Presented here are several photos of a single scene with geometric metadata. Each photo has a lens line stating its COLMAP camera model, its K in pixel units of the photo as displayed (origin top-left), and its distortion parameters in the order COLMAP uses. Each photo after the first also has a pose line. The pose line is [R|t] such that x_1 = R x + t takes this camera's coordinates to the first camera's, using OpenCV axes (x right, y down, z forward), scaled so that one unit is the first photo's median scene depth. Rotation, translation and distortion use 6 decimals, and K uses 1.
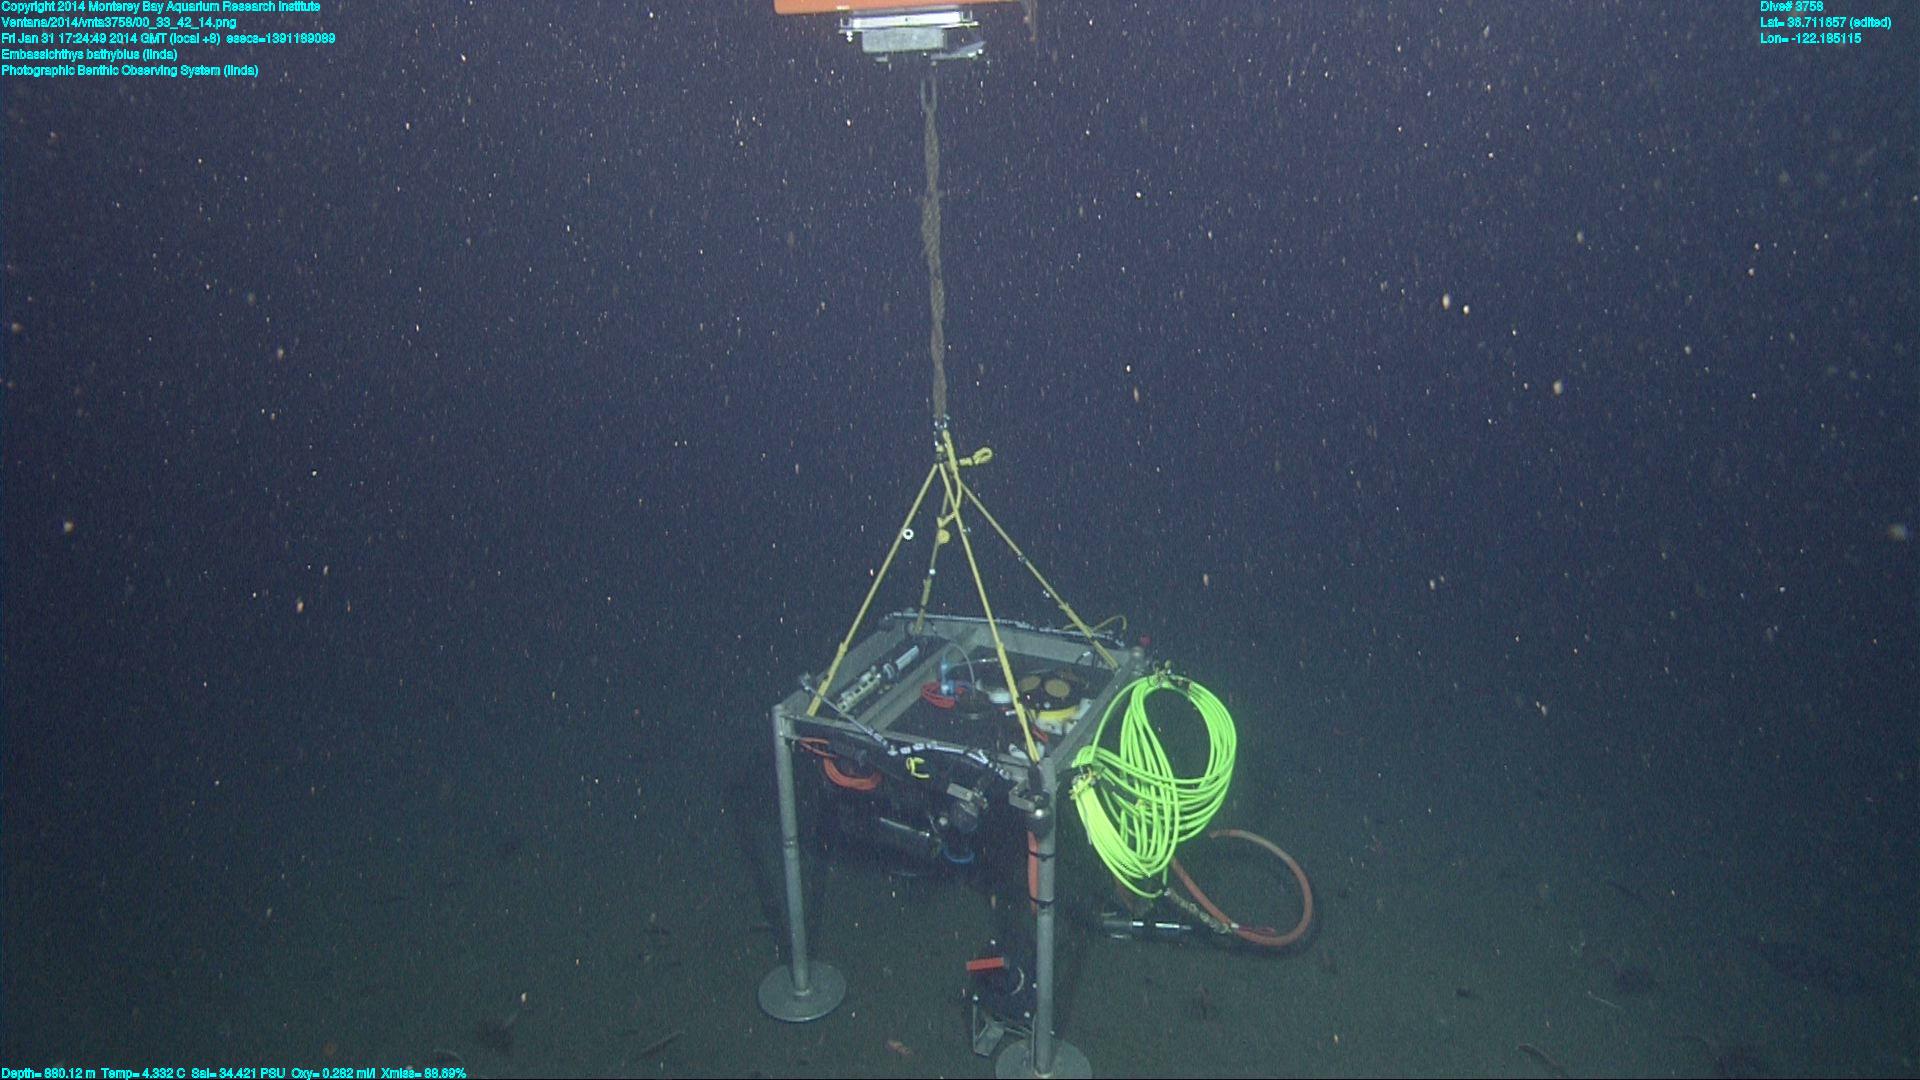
lens RADIAL K [[1218.5, 0, 956.4], [0, 1218.5, 547.7], [0, 0, 1]] dist [-0.029097, 0.119215]
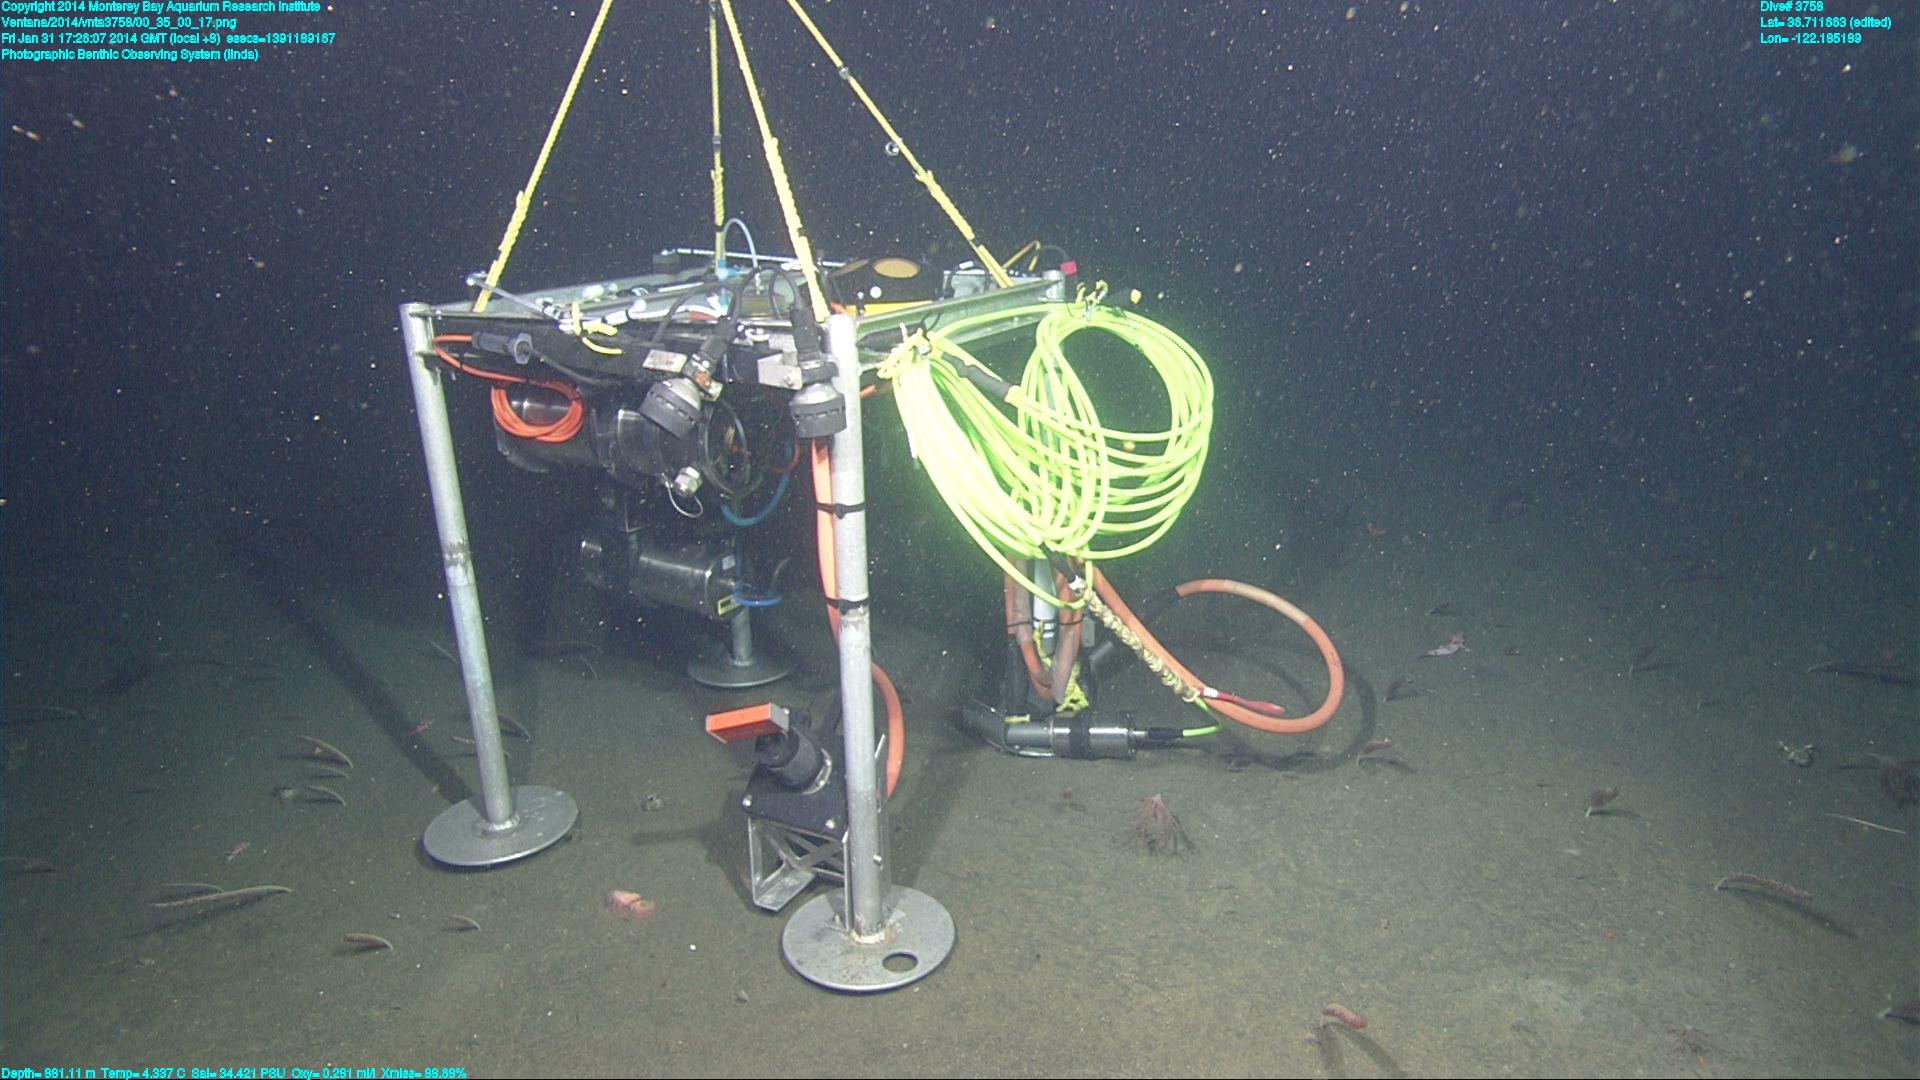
lens RADIAL K [[1206.1, 0, 957.2], [0, 1206.1, 538.0], [0, 0, 1]] dist [-0.007474, 0.064413]
pose [[0.999777, -0.004191, -0.020714, 0.123533], [0.003687, 0.999697, -0.024337, 0.257694], [0.020810, 0.024255, 0.999489, 0.433092]]
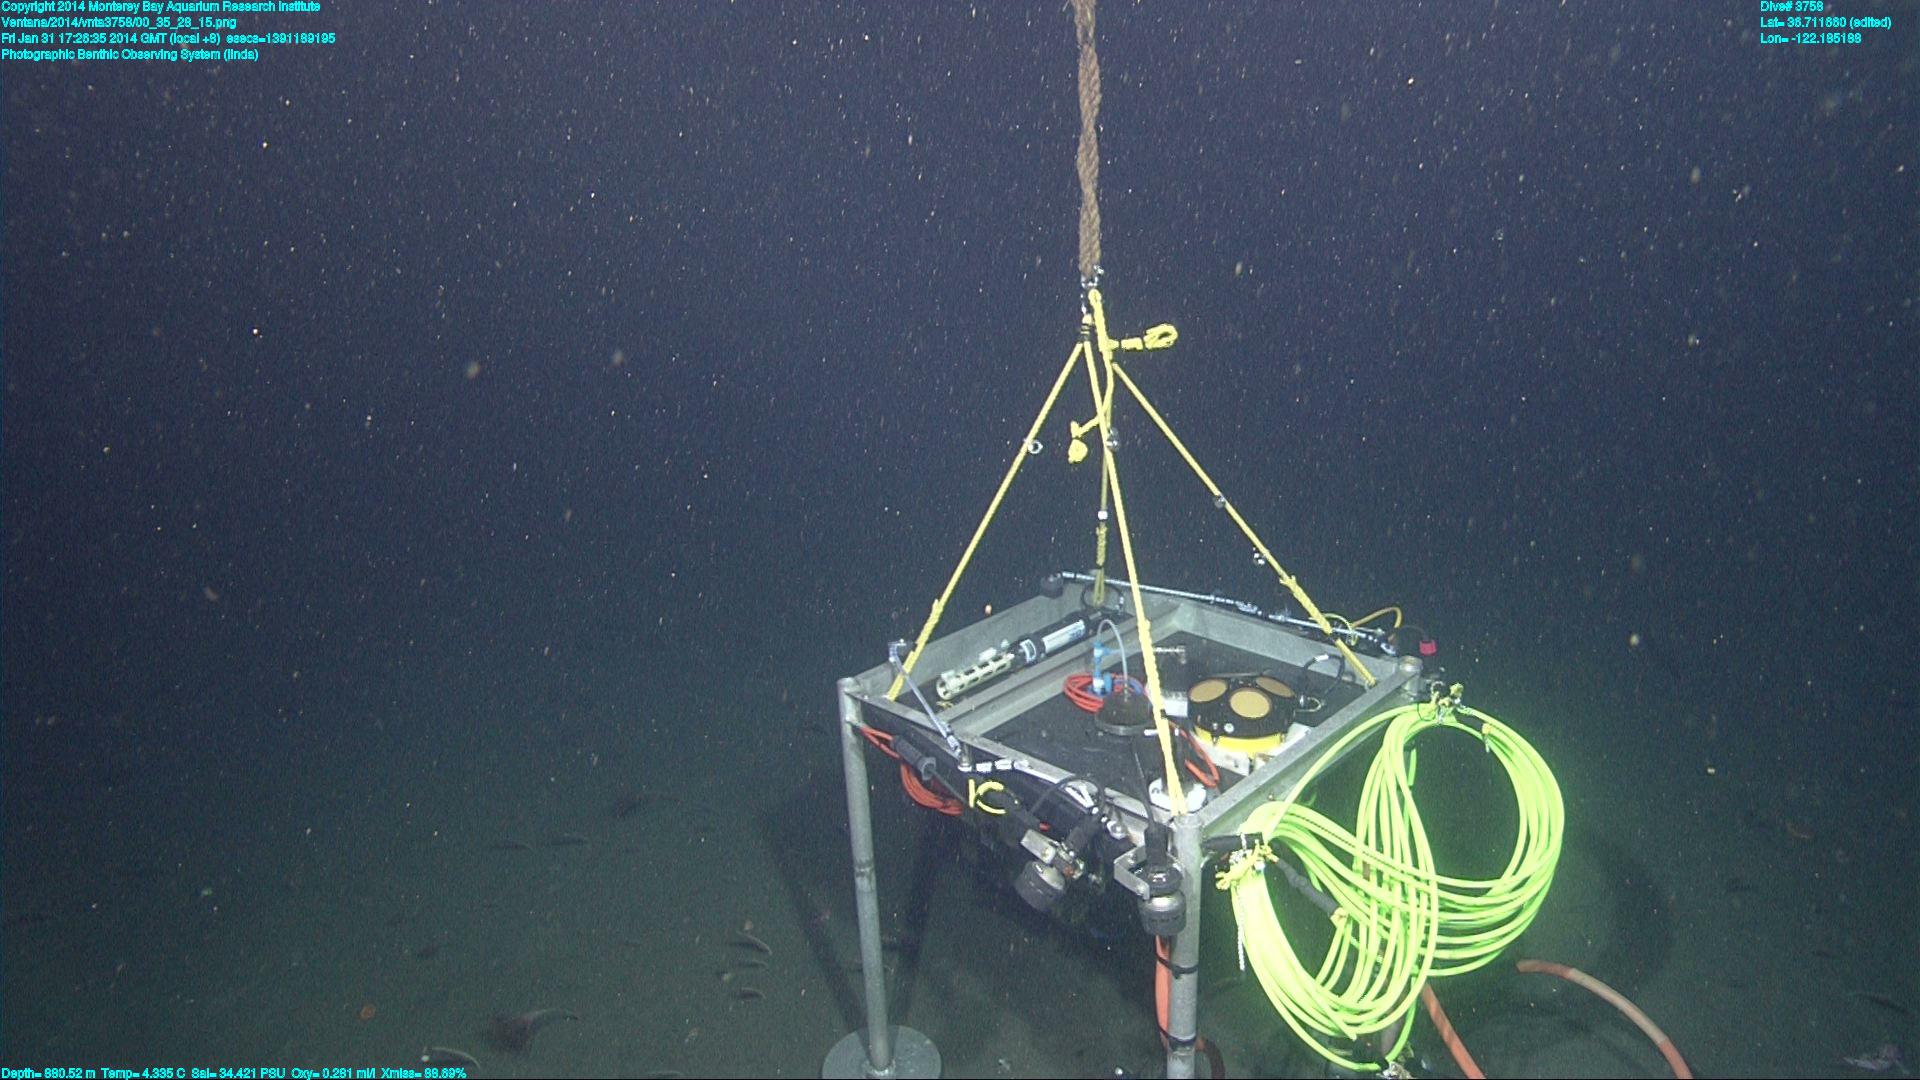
lens RADIAL K [[1206.1, 0, 957.2], [0, 1206.1, 538.0], [0, 0, 1]] dist [-0.007474, 0.064413]
pose [[0.944345, 0.081622, -0.318669, 0.132953], [-0.080804, 0.996605, 0.015809, 0.030963], [0.318877, 0.010820, 0.947734, 0.348254]]
